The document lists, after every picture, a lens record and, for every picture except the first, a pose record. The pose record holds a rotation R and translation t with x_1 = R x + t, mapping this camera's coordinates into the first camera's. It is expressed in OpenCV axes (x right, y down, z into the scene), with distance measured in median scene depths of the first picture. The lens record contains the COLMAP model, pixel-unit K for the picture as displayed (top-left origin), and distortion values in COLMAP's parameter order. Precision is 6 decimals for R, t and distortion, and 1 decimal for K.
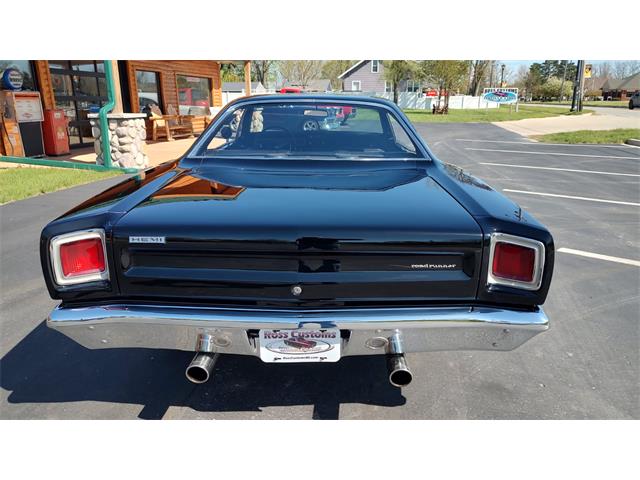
lens RADIAL K [[457.6, 0, 319.3], [0, 457.6, 242.4], [0, 0, 1]] dist [0.020758, -0.020751]
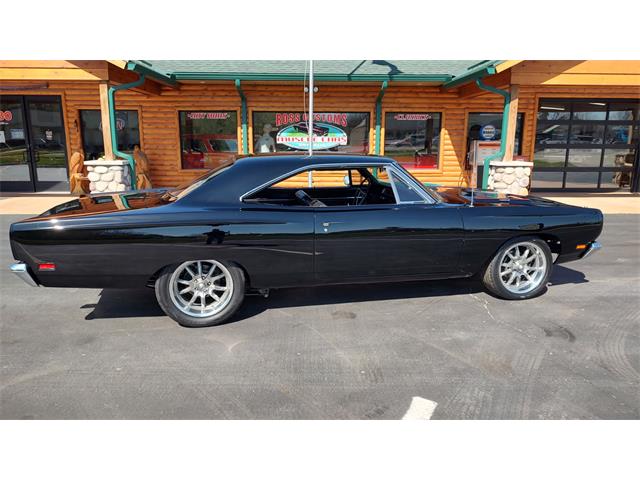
lens RADIAL K [[457.6, 0, 323.6], [0, 457.6, 242.8], [0, 0, 1]] dist [0.020758, -0.020751]
pose [[0.227247, 0.208427, -0.951271, 0.492051], [-0.289326, 0.947171, 0.138412, -0.110274], [0.929865, 0.243773, 0.275546, 0.306965]]
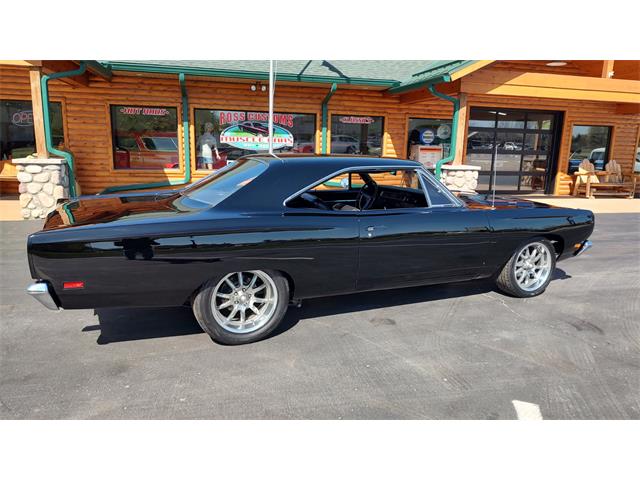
lens RADIAL K [[457.6, 0, 323.9], [0, 457.6, 242.1], [0, 0, 1]] dist [0.020758, -0.020751]
pose [[0.424473, 0.197227, -0.883699, 0.434408], [-0.289408, 0.954343, 0.073980, -0.076320], [0.857943, 0.224347, 0.462172, 0.201127]]
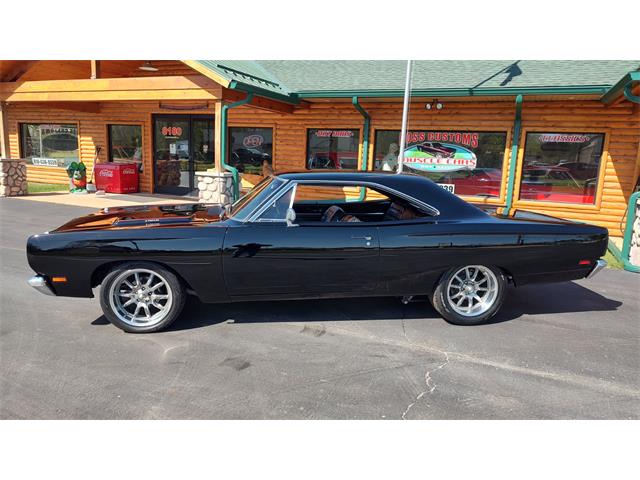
lens RADIAL K [[457.6, 0, 325.1], [0, 457.6, 243.2], [0, 0, 1]] dist [0.020758, -0.020751]
pose [[-0.217472, 0.168656, -0.961385, 0.416141], [-0.328031, 0.915040, 0.234728, -0.187624], [0.919294, 0.366410, -0.143671, 0.545789]]
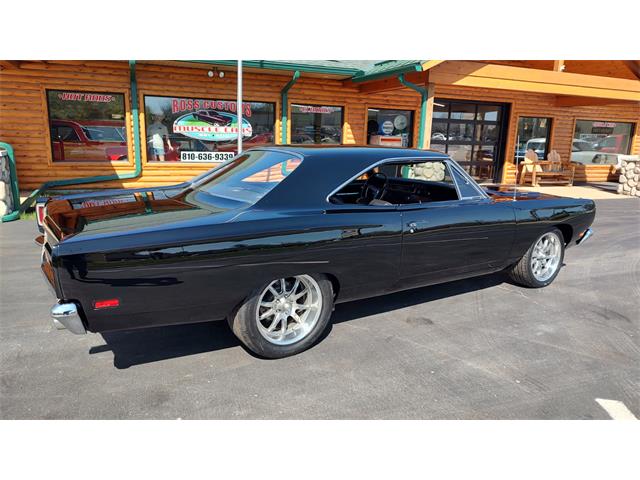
lens RADIAL K [[457.6, 0, 323.4], [0, 457.6, 244.1], [0, 0, 1]] dist [0.020758, -0.020751]
pose [[0.556407, 0.201450, -0.806120, 0.361006], [-0.268939, 0.961604, 0.054676, -0.055038], [0.786183, 0.186375, 0.589221, 0.143242]]
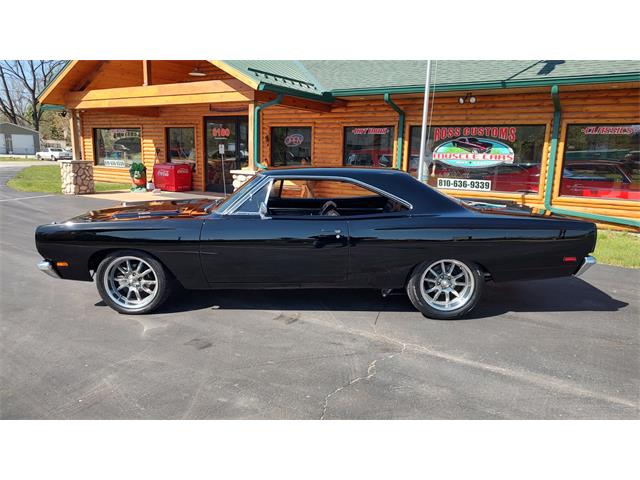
lens RADIAL K [[457.6, 0, 324.2], [0, 457.6, 243.2], [0, 0, 1]] dist [0.020758, -0.020751]
pose [[-0.362916, 0.168085, -0.916537, 0.408374], [-0.300309, 0.910018, 0.285801, -0.217390], [0.882104, 0.378966, -0.279782, 0.638186]]
